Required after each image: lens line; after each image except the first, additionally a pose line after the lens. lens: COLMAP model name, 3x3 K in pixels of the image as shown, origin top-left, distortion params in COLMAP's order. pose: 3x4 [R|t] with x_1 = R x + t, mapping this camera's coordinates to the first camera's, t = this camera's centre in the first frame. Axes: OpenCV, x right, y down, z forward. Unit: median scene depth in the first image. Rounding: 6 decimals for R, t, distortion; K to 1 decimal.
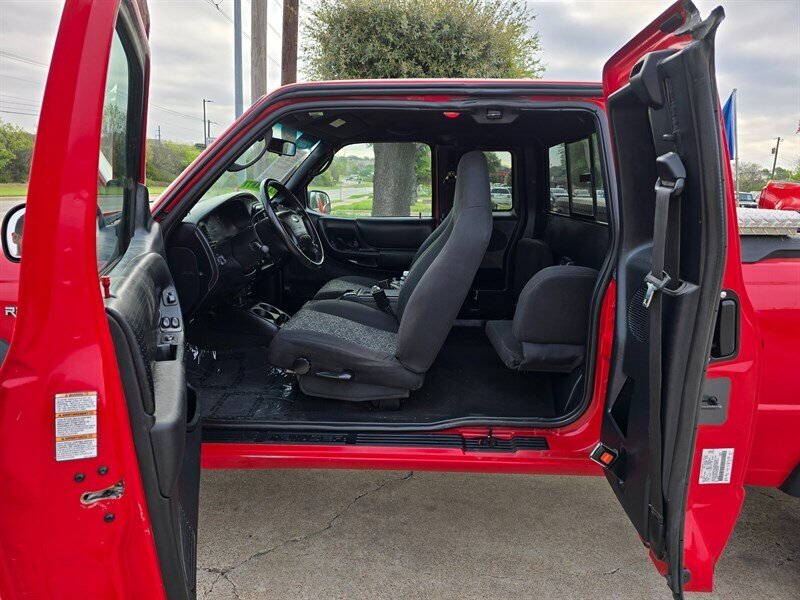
lens RADIAL K [[536.0, 0, 395.2], [0, 536.0, 297.8], [0, 0, 1]] dist [0.055299, -0.050453]
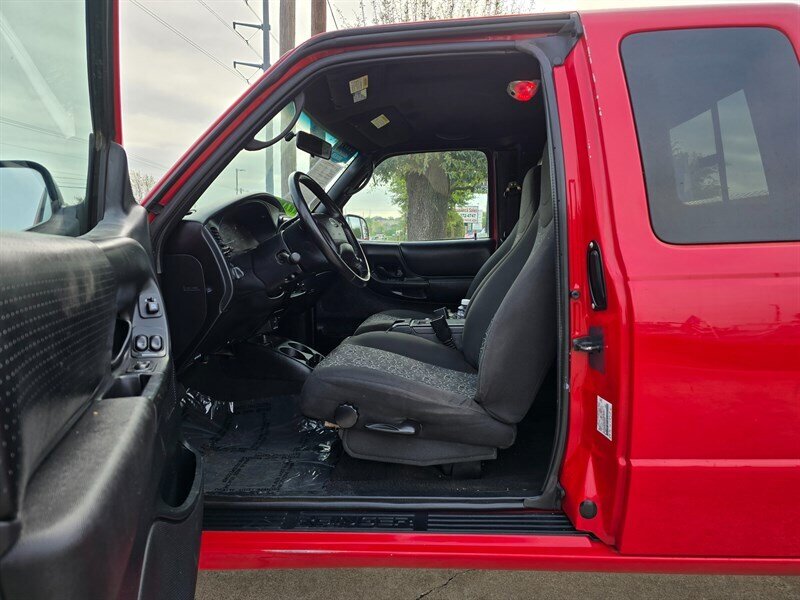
lens RADIAL K [[536.0, 0, 395.4], [0, 536.0, 296.5], [0, 0, 1]] dist [0.055299, -0.050453]
pose [[0.998384, -0.030995, -0.047632, -0.067074], [0.025634, 0.993677, -0.109312, 0.046823], [0.050719, 0.107914, 0.992866, 0.263785]]
